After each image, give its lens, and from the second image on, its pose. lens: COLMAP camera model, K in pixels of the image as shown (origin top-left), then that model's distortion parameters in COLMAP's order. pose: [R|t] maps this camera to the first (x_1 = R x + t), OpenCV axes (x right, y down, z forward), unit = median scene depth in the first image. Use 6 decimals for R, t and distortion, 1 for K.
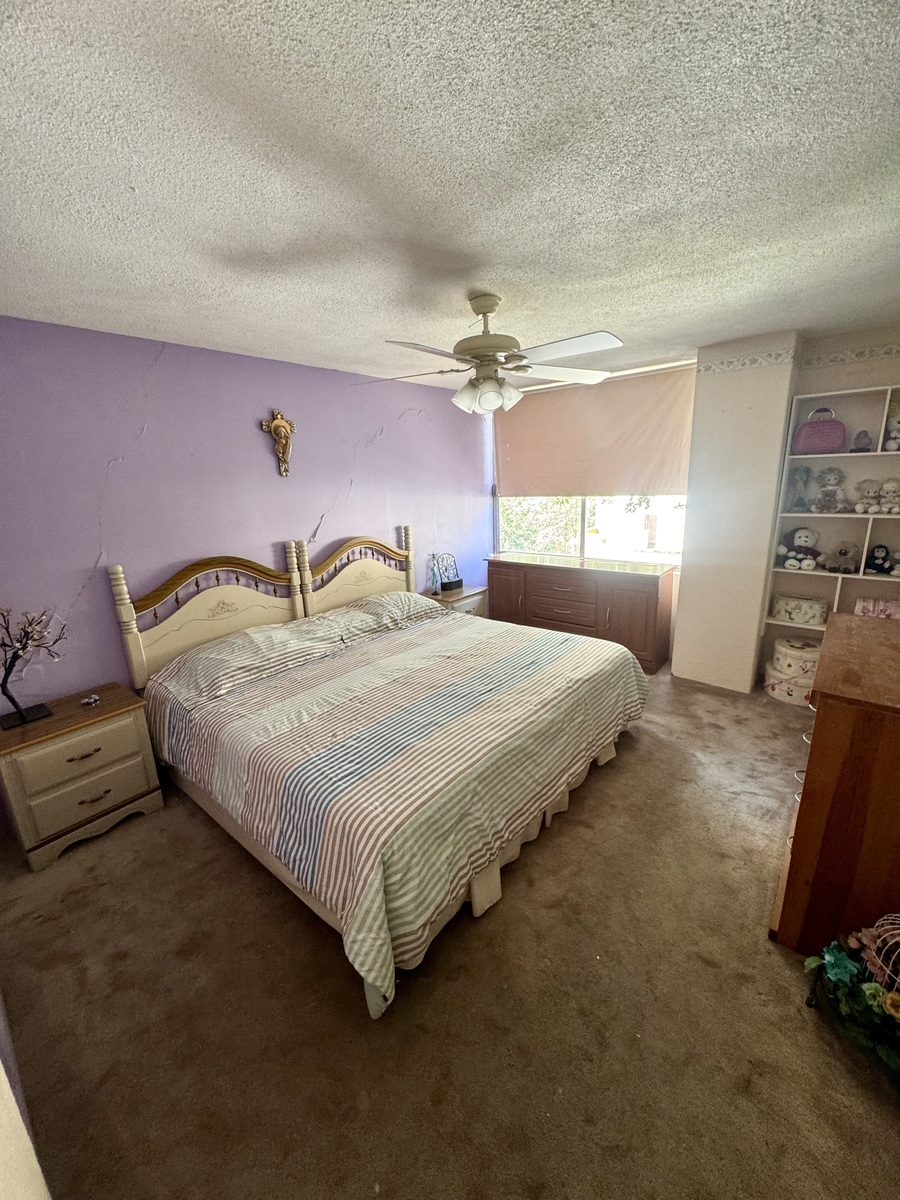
lens RADIAL K [[477.2, 0, 450.6], [0, 477.2, 601.6], [0, 0, 1]] dist [0.000376, -0.000879]
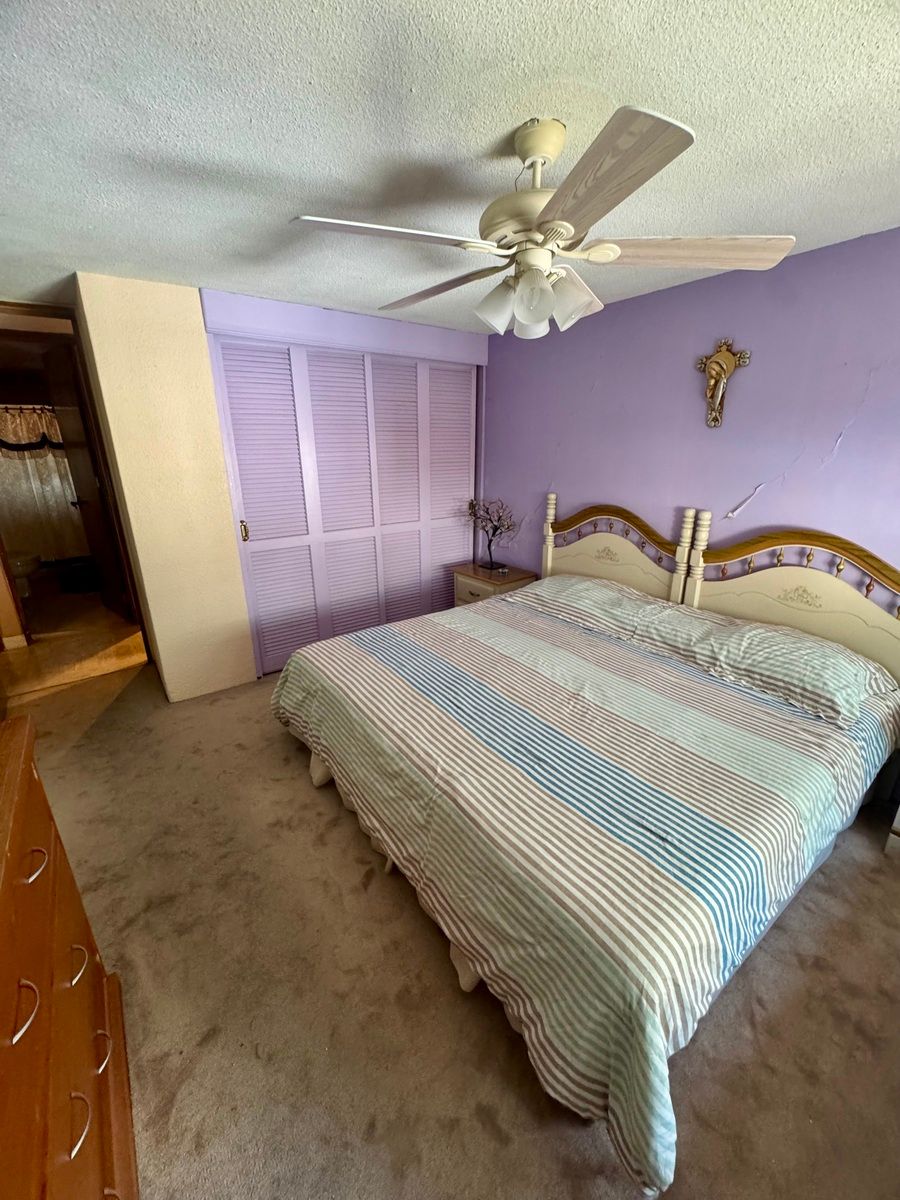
lens RADIAL K [[477.2, 0, 450.3], [0, 477.2, 596.1], [0, 0, 1]] dist [0.000376, -0.000879]
pose [[-0.227882, 0.331448, -0.915539, 0.588332], [-0.239637, 0.892266, 0.382670, -0.219366], [0.943739, 0.306601, -0.123904, 0.800805]]
